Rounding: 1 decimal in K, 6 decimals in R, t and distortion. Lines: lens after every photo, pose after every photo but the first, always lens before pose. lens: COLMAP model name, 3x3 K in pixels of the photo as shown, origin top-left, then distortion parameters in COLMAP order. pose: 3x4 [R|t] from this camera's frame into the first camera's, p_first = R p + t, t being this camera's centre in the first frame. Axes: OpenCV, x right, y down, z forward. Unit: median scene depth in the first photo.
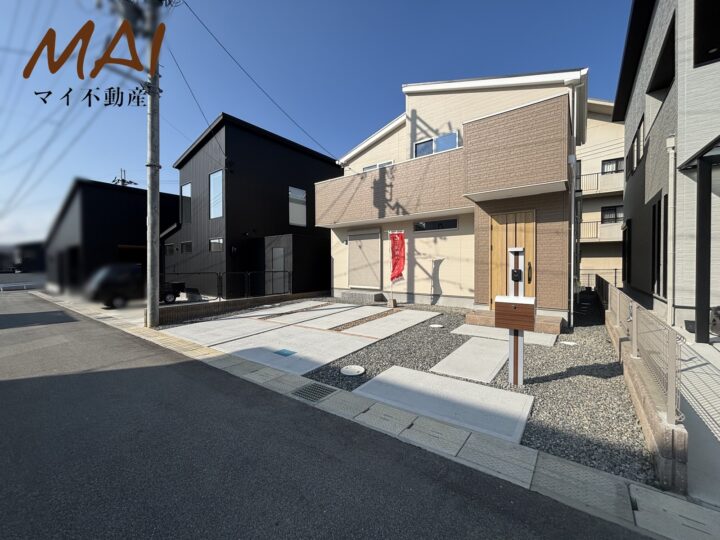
lens RADIAL K [[289.4, 0, 359.6], [0, 289.4, 269.0], [0, 0, 1]] dist [0.000280, -0.000065]
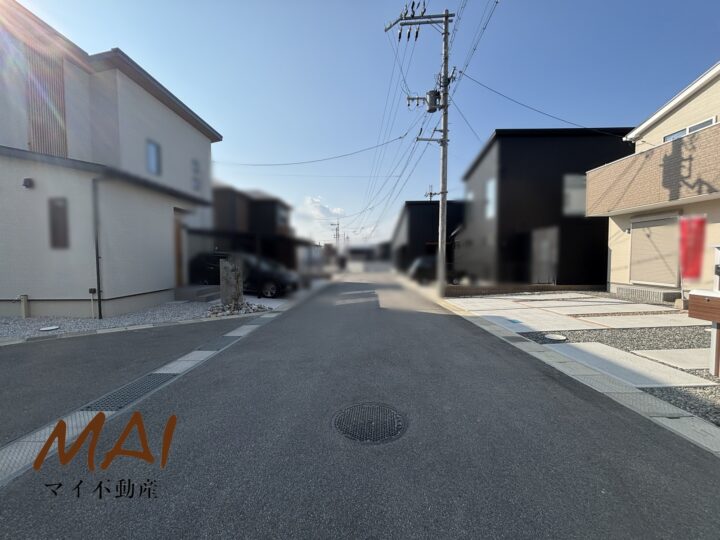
lens RADIAL K [[291.4, 0, 361.2], [0, 291.4, 268.3], [0, 0, 1]] dist [0.001475, 0.000148]
pose [[0.604114, 0.033098, -0.796210, 0.201835], [-0.009919, 0.999372, 0.034018, -0.001755], [0.796836, -0.012653, 0.604063, -0.214060]]
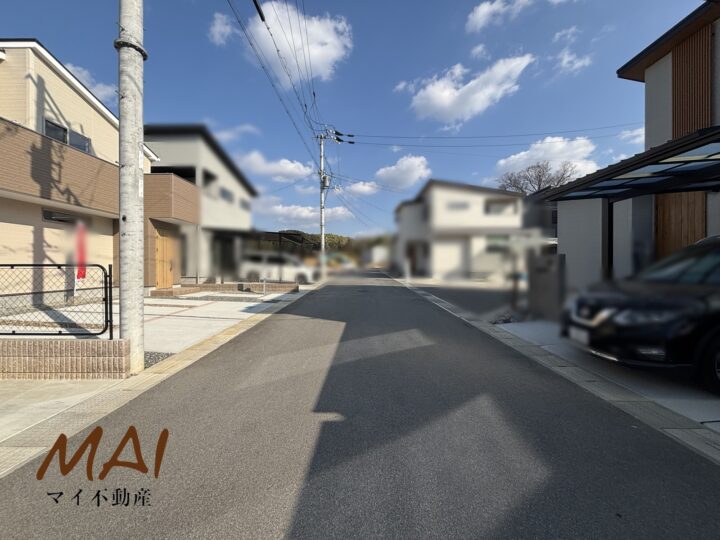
lens RADIAL K [[289.4, 0, 359.6], [0, 289.4, 269.0], [0, 0, 1]] dist [0.000280, -0.000065]
pose [[-0.609983, -0.000927, 0.792414, -1.057626], [0.016214, 0.999775, 0.013650, 0.019885], [-0.792248, 0.021174, -0.609831, 0.783140]]
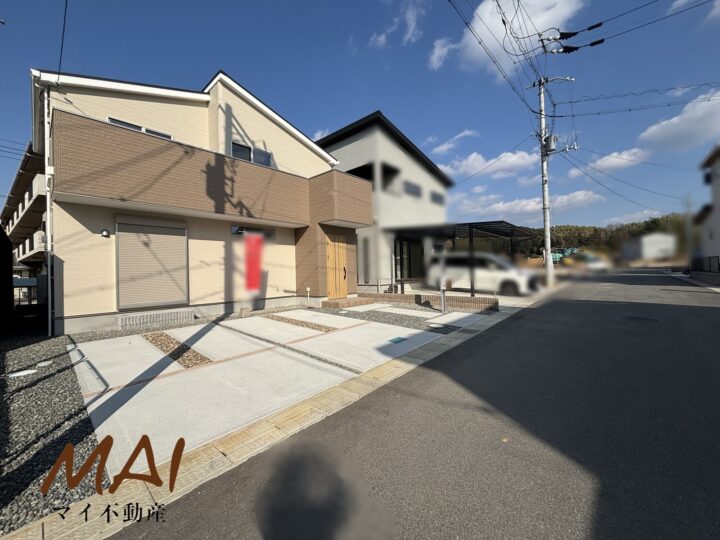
lens RADIAL K [[289.4, 0, 359.6], [0, 289.4, 269.0], [0, 0, 1]] dist [0.000280, -0.000065]
pose [[0.067584, 0.012538, 0.997635, -0.704739], [0.041835, 0.999006, -0.015390, 0.011847], [-0.996836, 0.042776, 0.066992, 0.535889]]
